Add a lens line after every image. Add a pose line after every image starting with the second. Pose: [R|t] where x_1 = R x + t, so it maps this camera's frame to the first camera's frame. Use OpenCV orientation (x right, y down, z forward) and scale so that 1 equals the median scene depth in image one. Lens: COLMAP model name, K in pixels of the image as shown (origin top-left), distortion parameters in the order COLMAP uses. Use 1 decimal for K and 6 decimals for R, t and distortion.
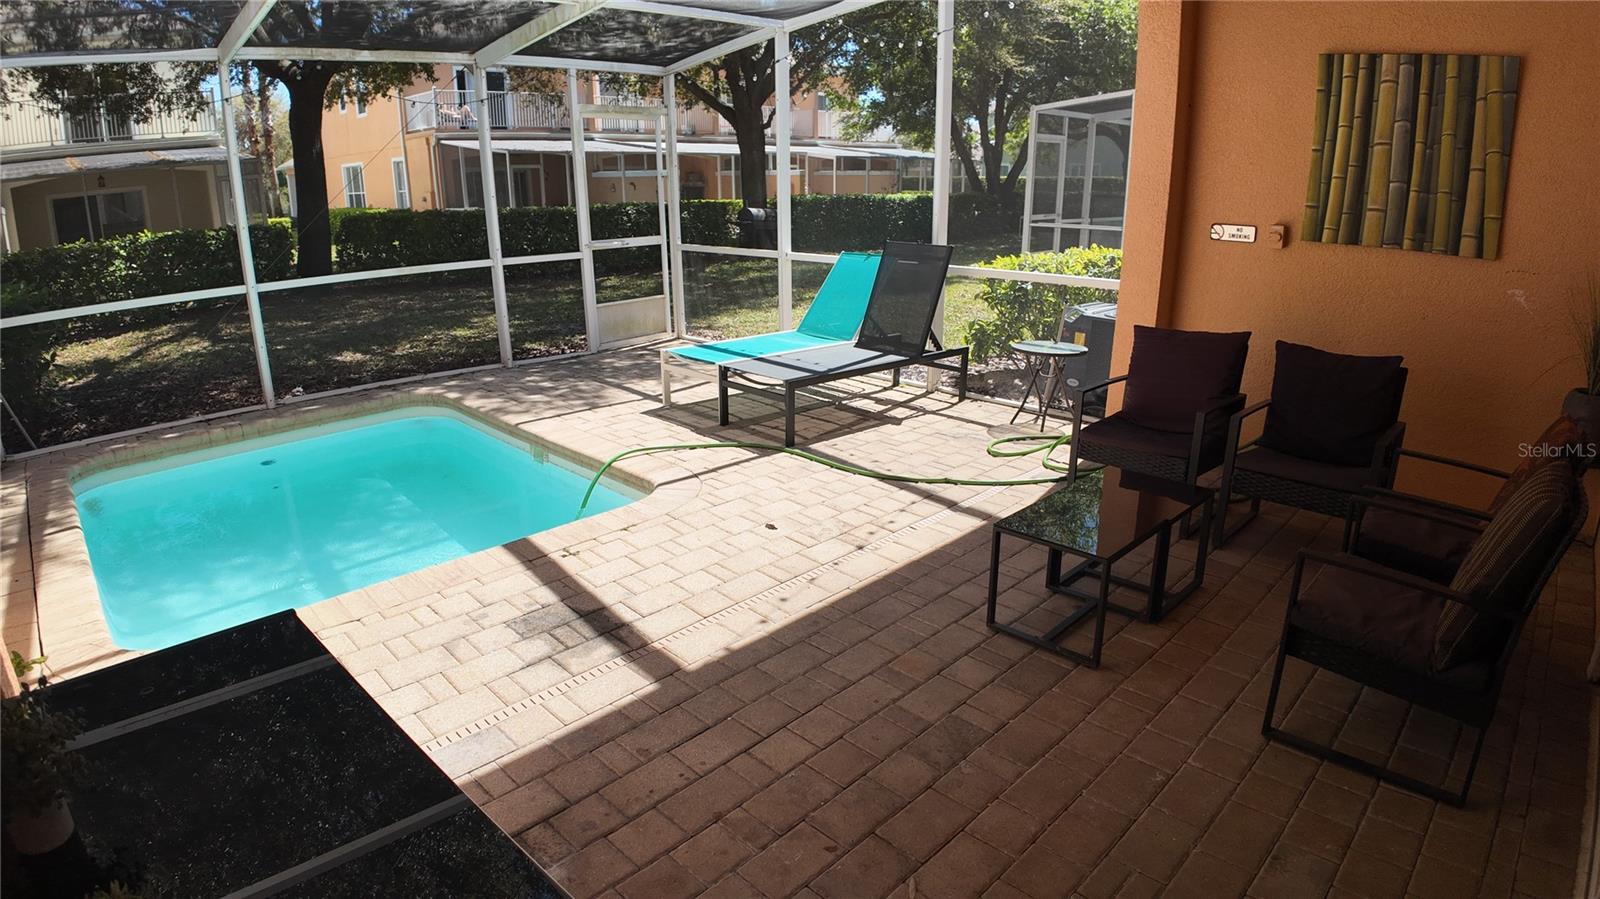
lens RADIAL K [[853.0, 0, 825.8], [0, 853.0, 463.5], [0, 0, 1]] dist [-0.064616, -0.043836]
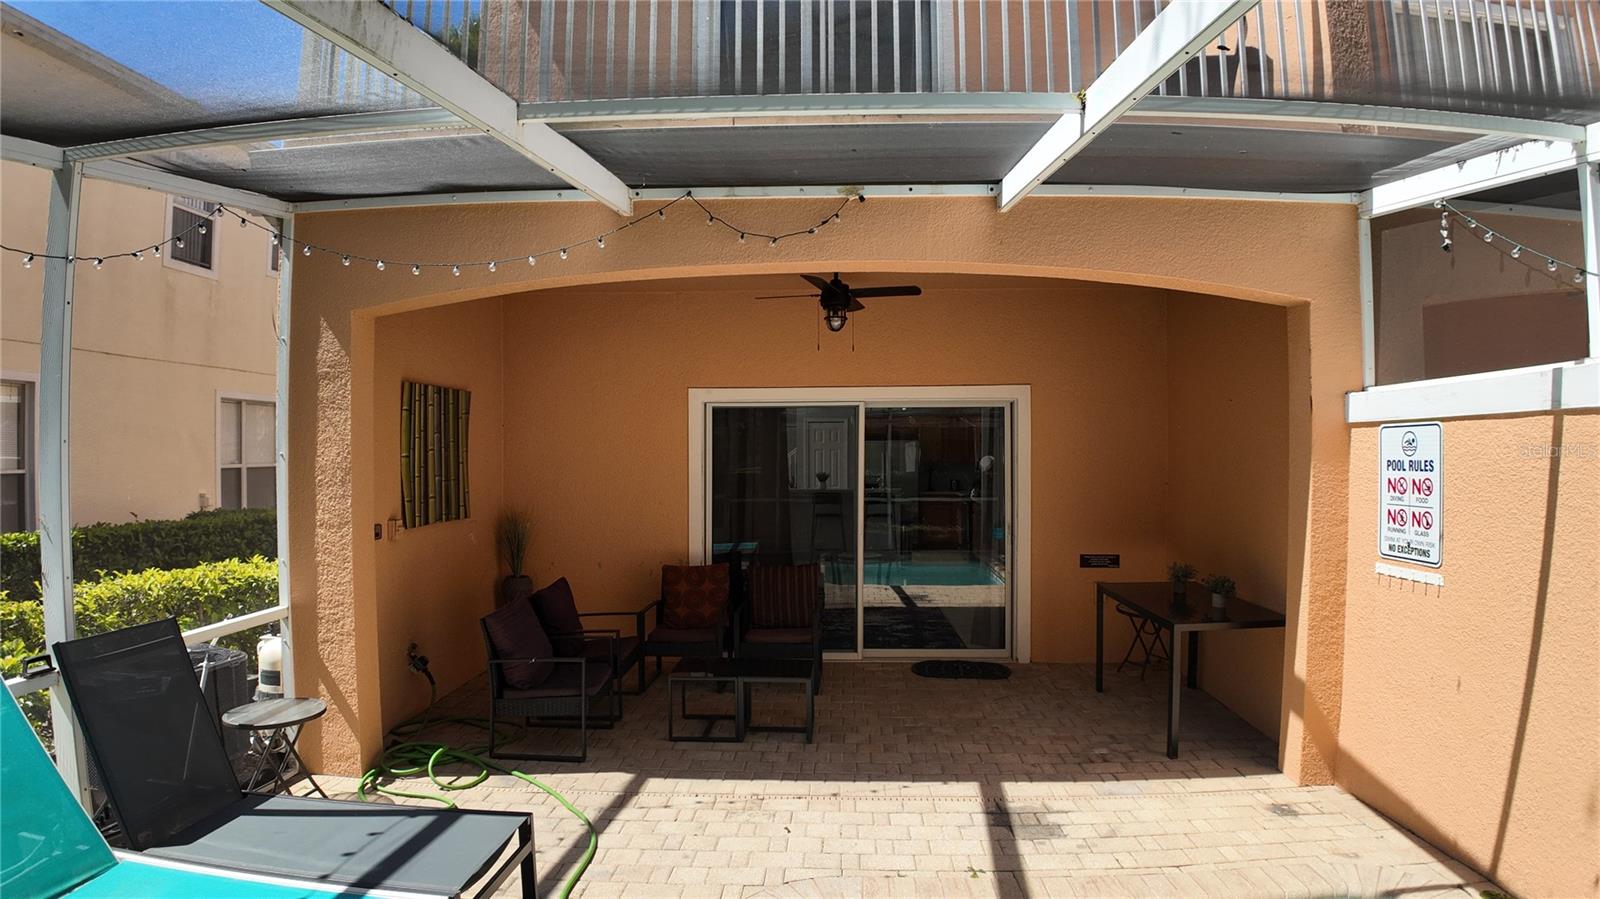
lens RADIAL K [[859.1, 0, 809.2], [0, 859.1, 447.7], [0, 0, 1]] dist [-0.071193, -0.046539]
pose [[-0.662665, 0.001966, 0.748913, -0.523775], [0.243573, 0.946196, 0.213038, -0.352369], [-0.708200, 0.323588, -0.627490, 0.923614]]
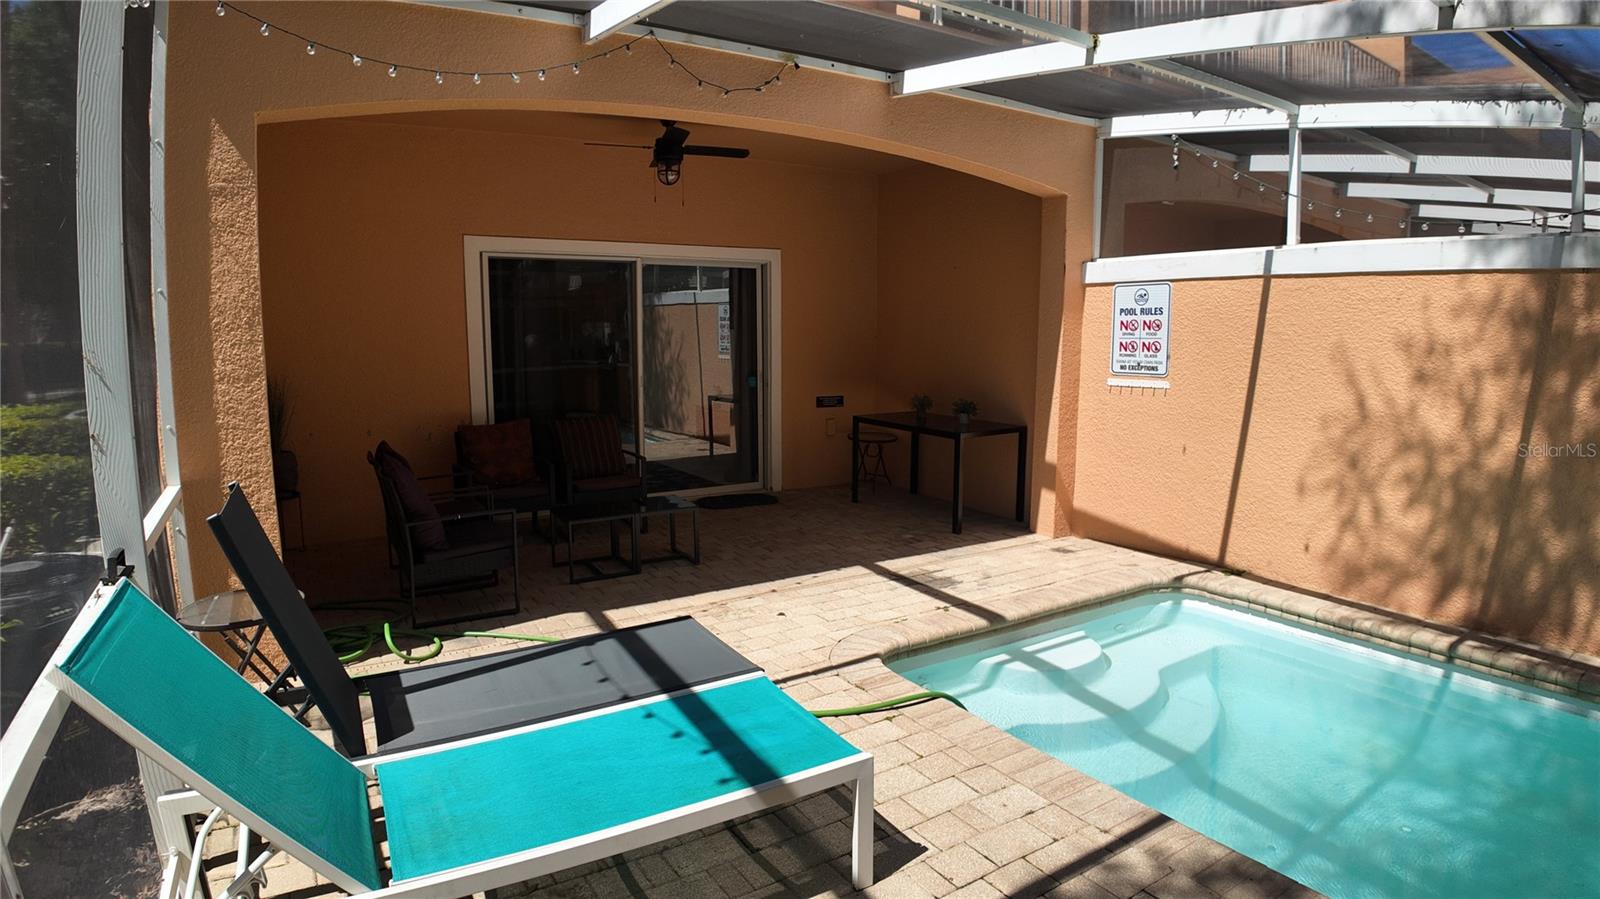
lens RADIAL K [[859.1, 0, 809.2], [0, 859.1, 447.7], [0, 0, 1]] dist [-0.071193, -0.046539]
pose [[-0.970086, -0.034796, 0.240256, -0.238676], [0.077284, 0.893919, 0.441516, -0.414584], [-0.230133, 0.446876, -0.864489, 1.209410]]
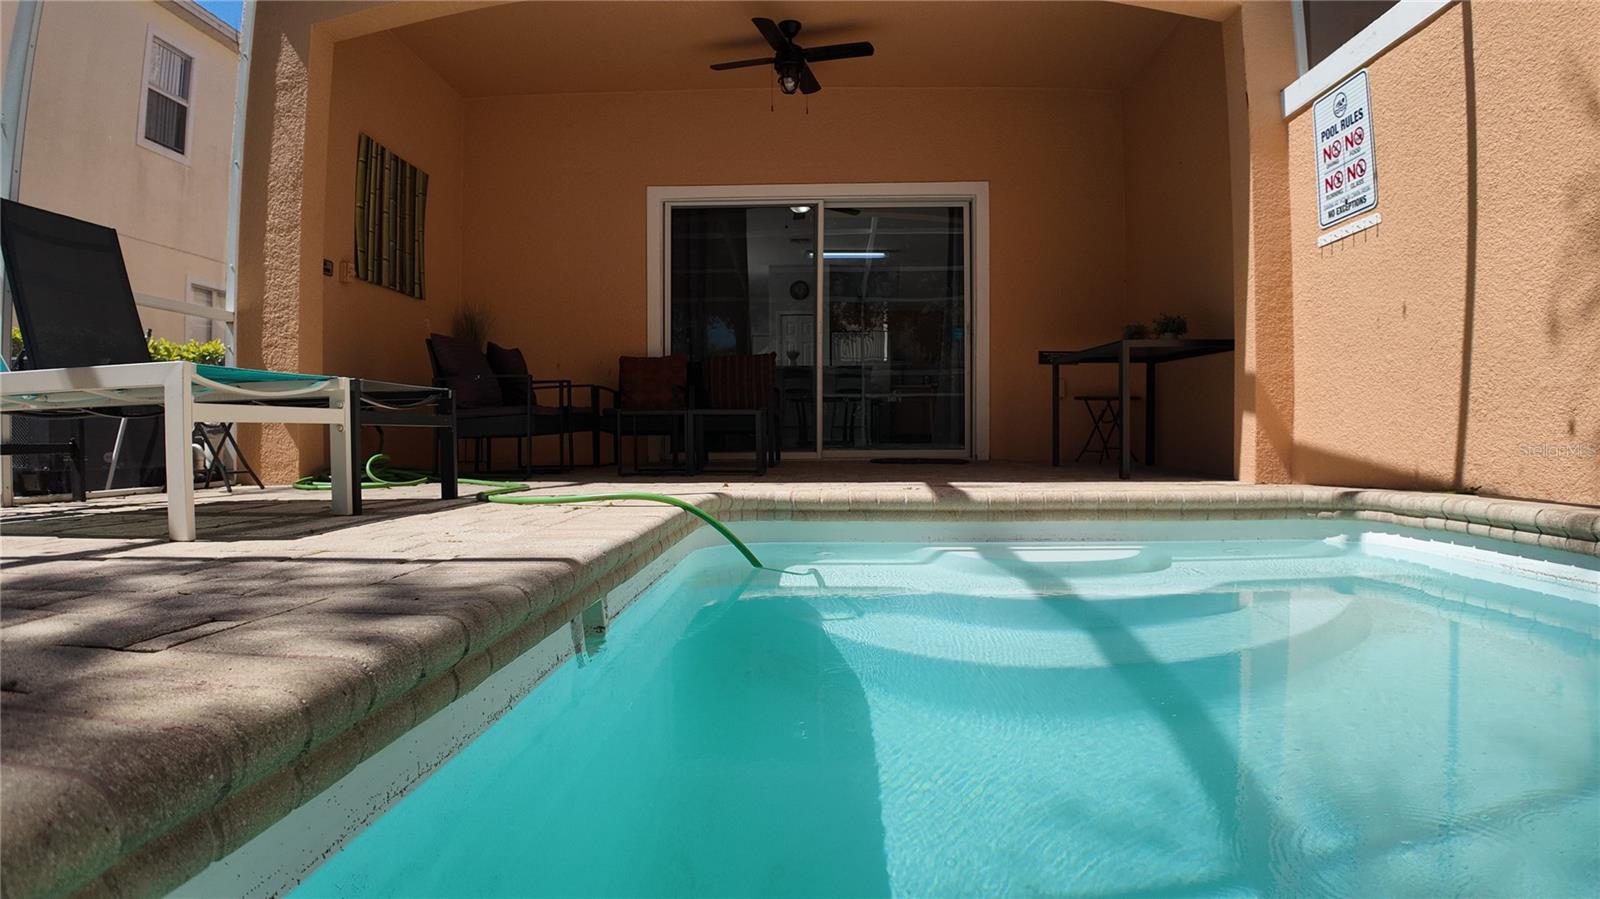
lens RADIAL K [[874.6, 0, 805.2], [0, 874.6, 427.6], [0, 0, 1]] dist [-0.107578, -0.010204]
pose [[-0.671700, 0.007170, 0.740789, -0.550187], [0.242278, 0.947093, 0.210516, -0.114400], [-0.700086, 0.320880, -0.637899, 0.981916]]
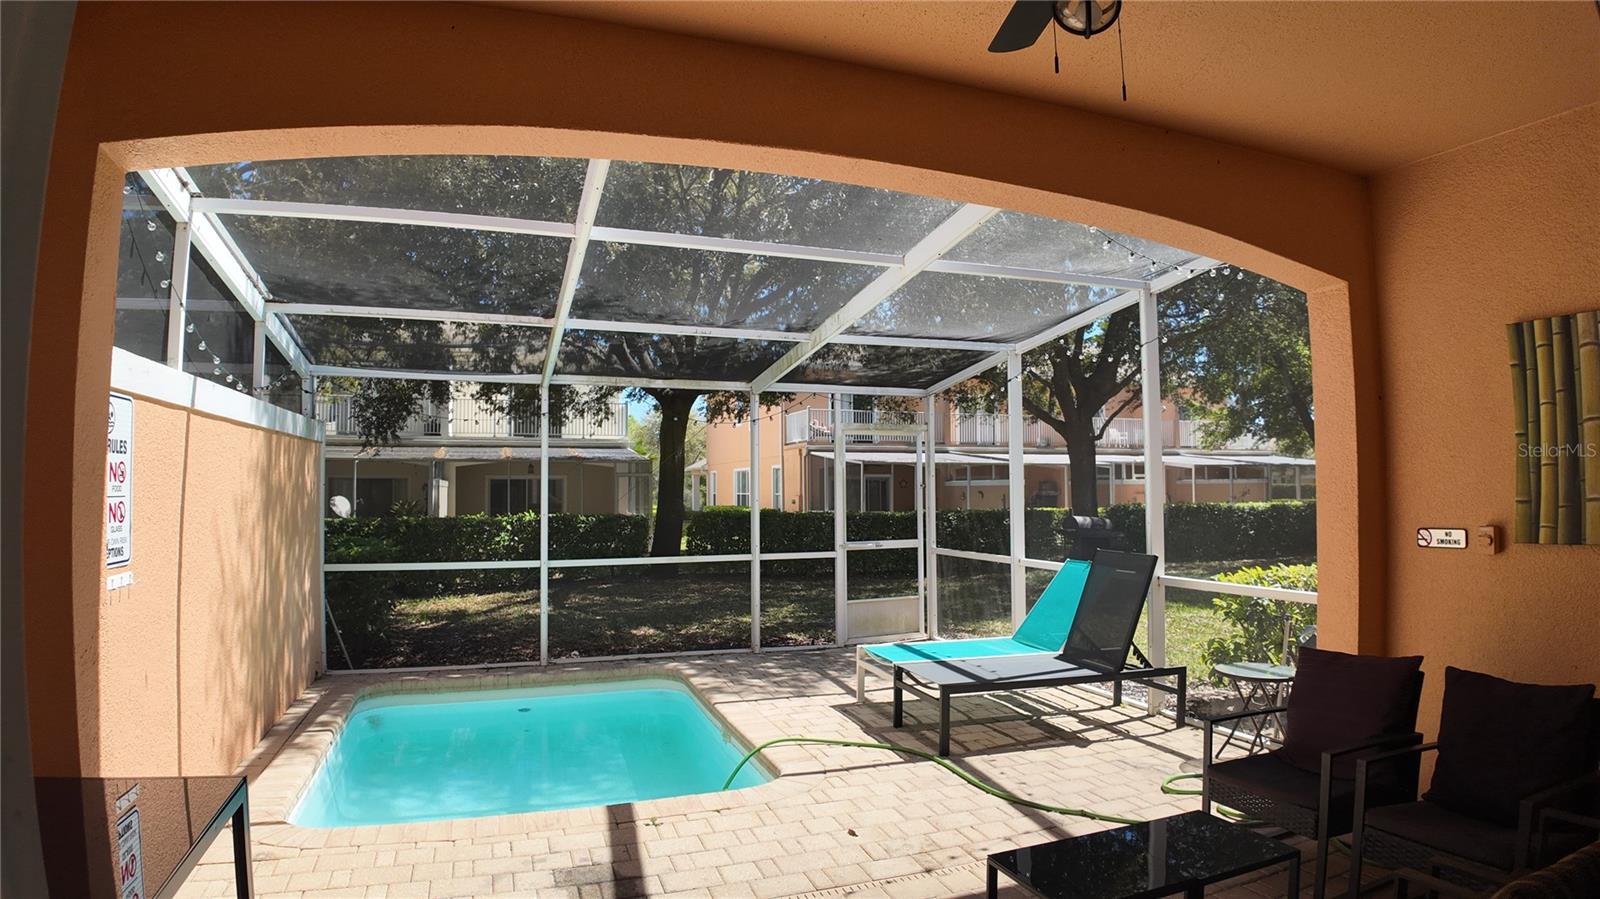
lens RADIAL K [[859.1, 0, 809.2], [0, 859.1, 447.7], [0, 0, 1]] dist [-0.071193, -0.046539]
pose [[0.900533, -0.023969, -0.434126, 0.198748], [-0.135762, 0.933054, -0.333134, -0.004253], [0.413048, 0.358936, 0.836992, 0.019192]]
